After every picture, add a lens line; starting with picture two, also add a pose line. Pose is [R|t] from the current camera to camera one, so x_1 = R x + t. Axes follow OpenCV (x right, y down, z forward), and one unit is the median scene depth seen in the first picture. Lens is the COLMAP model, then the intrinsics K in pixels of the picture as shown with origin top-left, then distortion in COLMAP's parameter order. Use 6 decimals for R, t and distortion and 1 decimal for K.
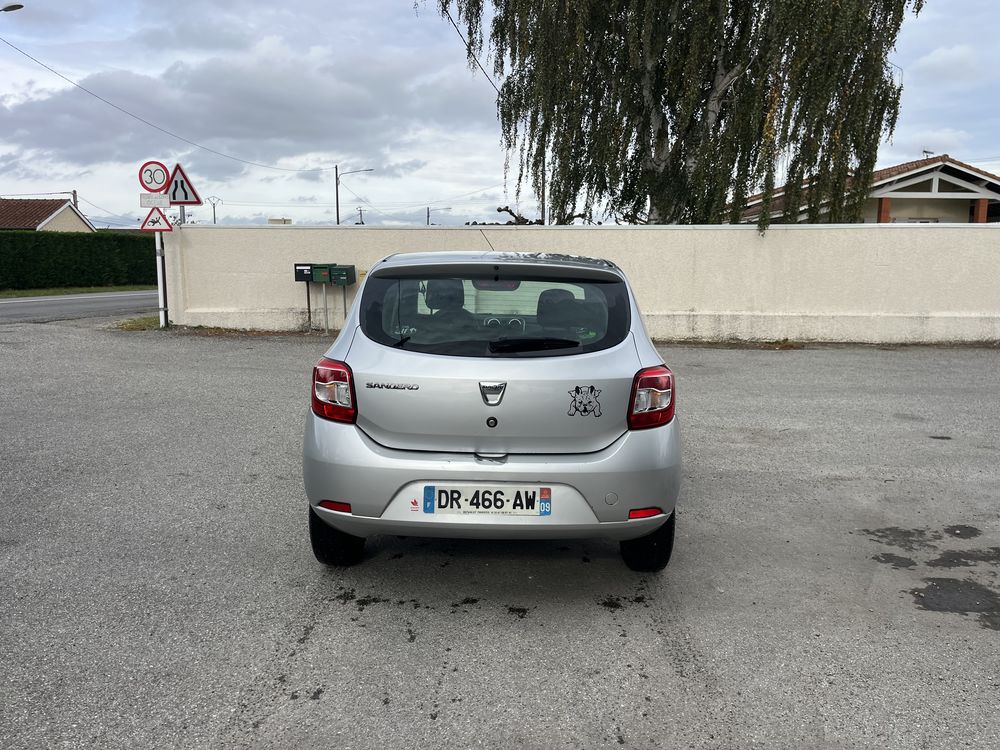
lens RADIAL K [[759.6, 0, 502.9], [0, 759.6, 383.5], [0, 0, 1]] dist [0.070233, -0.096635]
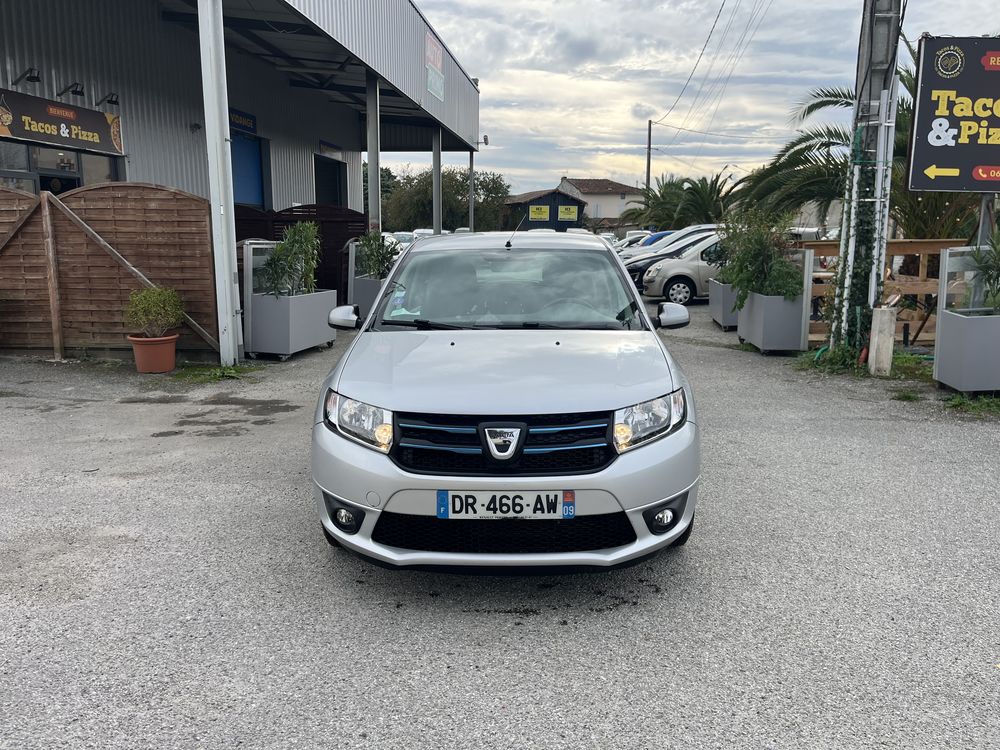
lens RADIAL K [[759.6, 0, 501.0], [0, 759.6, 371.5], [0, 0, 1]] dist [0.070233, -0.096635]
pose [[-0.999806, -0.016897, 0.010105, -0.005293], [-0.012686, 0.945395, 0.325681, -0.388535], [-0.015056, 0.325489, -0.945426, 2.402601]]
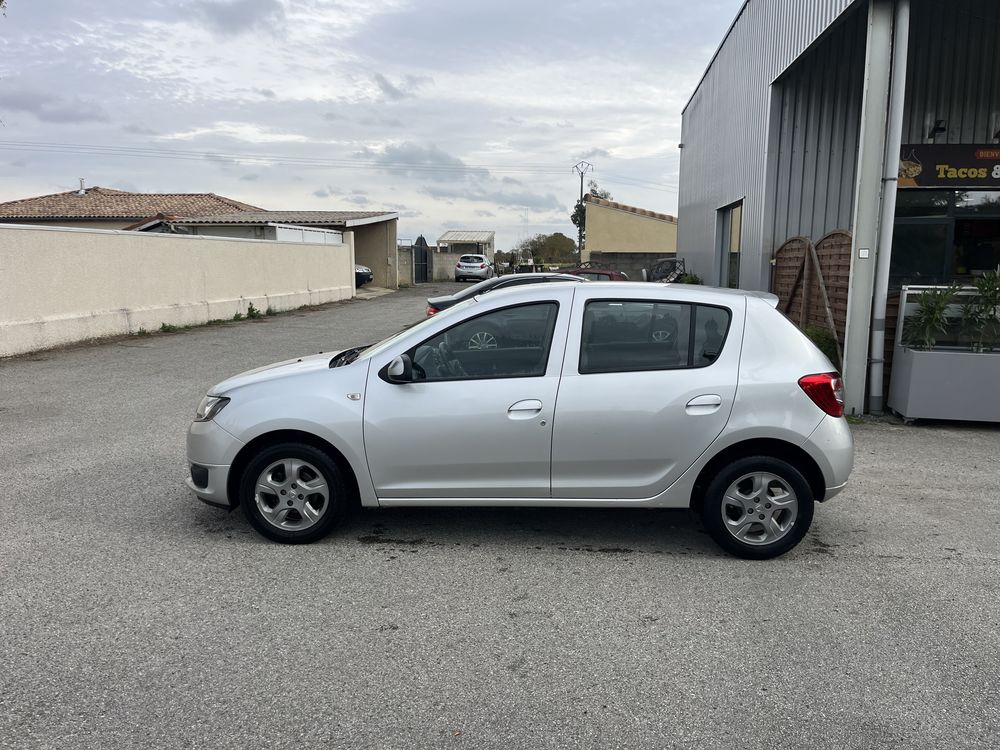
lens RADIAL K [[759.6, 0, 509.2], [0, 759.6, 371.6], [0, 0, 1]] dist [0.070233, -0.096635]
pose [[0.023249, -0.151313, 0.988212, -1.240710], [0.148810, 0.977991, 0.146247, -0.248790], [-0.988592, 0.143656, 0.045254, 1.198976]]
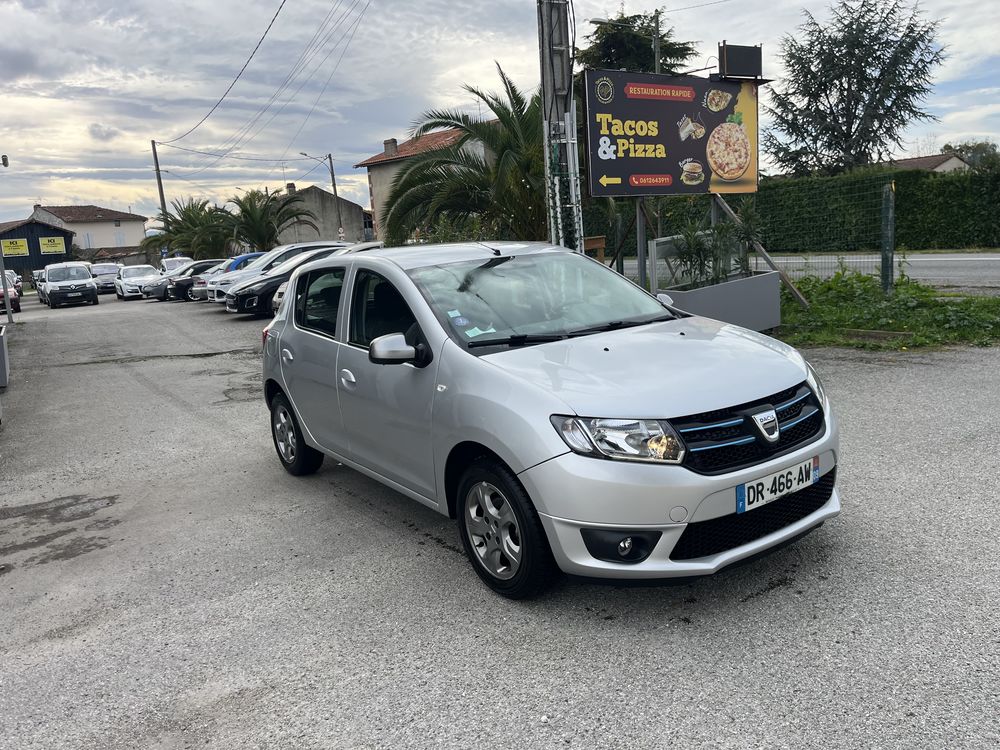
lens RADIAL K [[759.6, 0, 493.7], [0, 759.6, 371.4], [0, 0, 1]] dist [0.070233, -0.096635]
pose [[-0.818282, 0.145959, -0.555977, 0.623237], [-0.024588, 0.957452, 0.287544, -0.350904], [0.574291, 0.248962, -0.779877, 2.163523]]
